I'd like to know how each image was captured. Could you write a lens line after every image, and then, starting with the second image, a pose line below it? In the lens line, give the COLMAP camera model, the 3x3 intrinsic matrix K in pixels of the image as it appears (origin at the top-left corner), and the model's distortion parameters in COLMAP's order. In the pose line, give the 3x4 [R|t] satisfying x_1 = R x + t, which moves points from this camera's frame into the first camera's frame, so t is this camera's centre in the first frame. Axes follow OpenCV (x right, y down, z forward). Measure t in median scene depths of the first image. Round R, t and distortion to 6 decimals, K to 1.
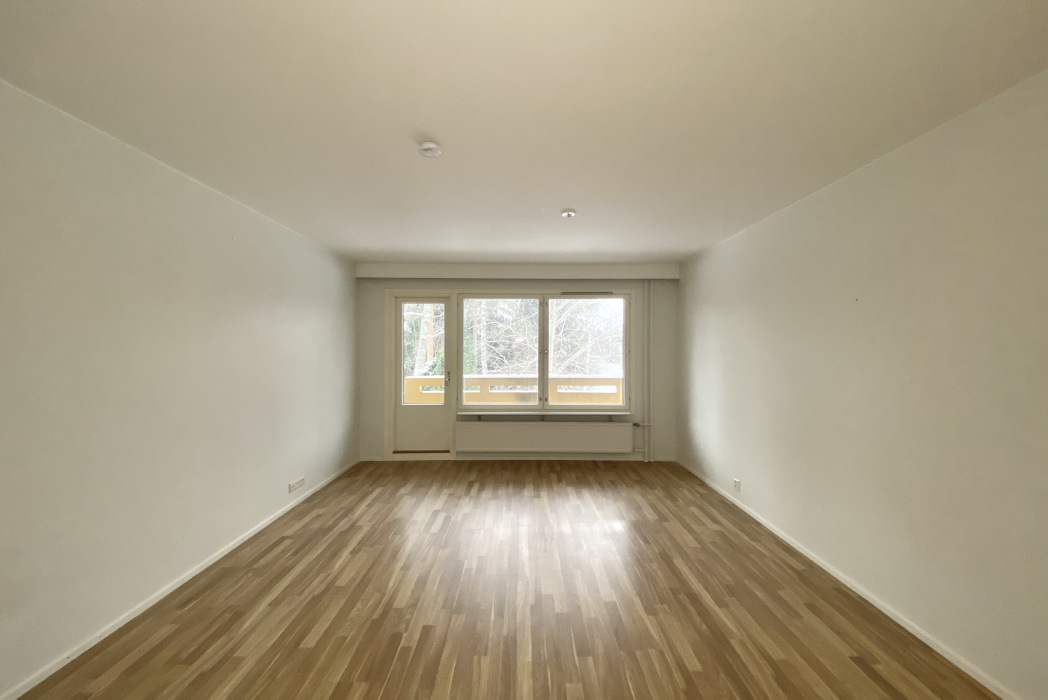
lens RADIAL K [[416.9, 0, 524.0], [0, 416.9, 350.0], [0, 0, 1]] dist [-0.000348, 0.000002]
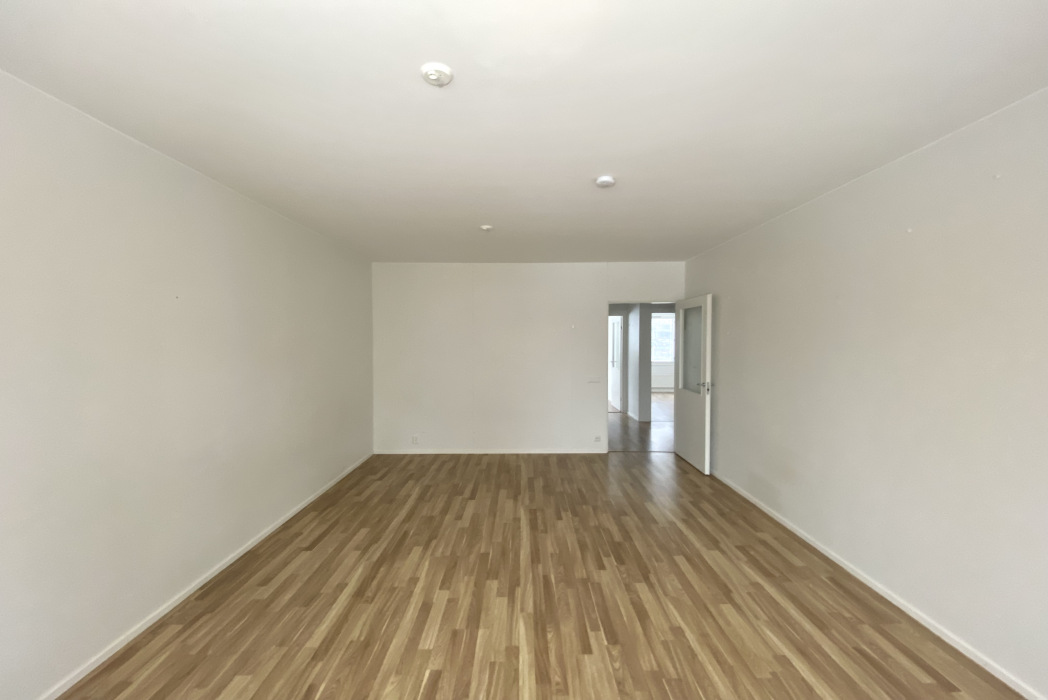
lens RADIAL K [[416.9, 0, 524.0], [0, 416.9, 350.0], [0, 0, 1]] dist [-0.000348, 0.000002]
pose [[-0.999996, -0.001301, 0.002587, 0.002438], [-0.001229, 0.999621, 0.027496, -0.029080], [-0.002622, 0.027493, -0.999619, 2.084960]]
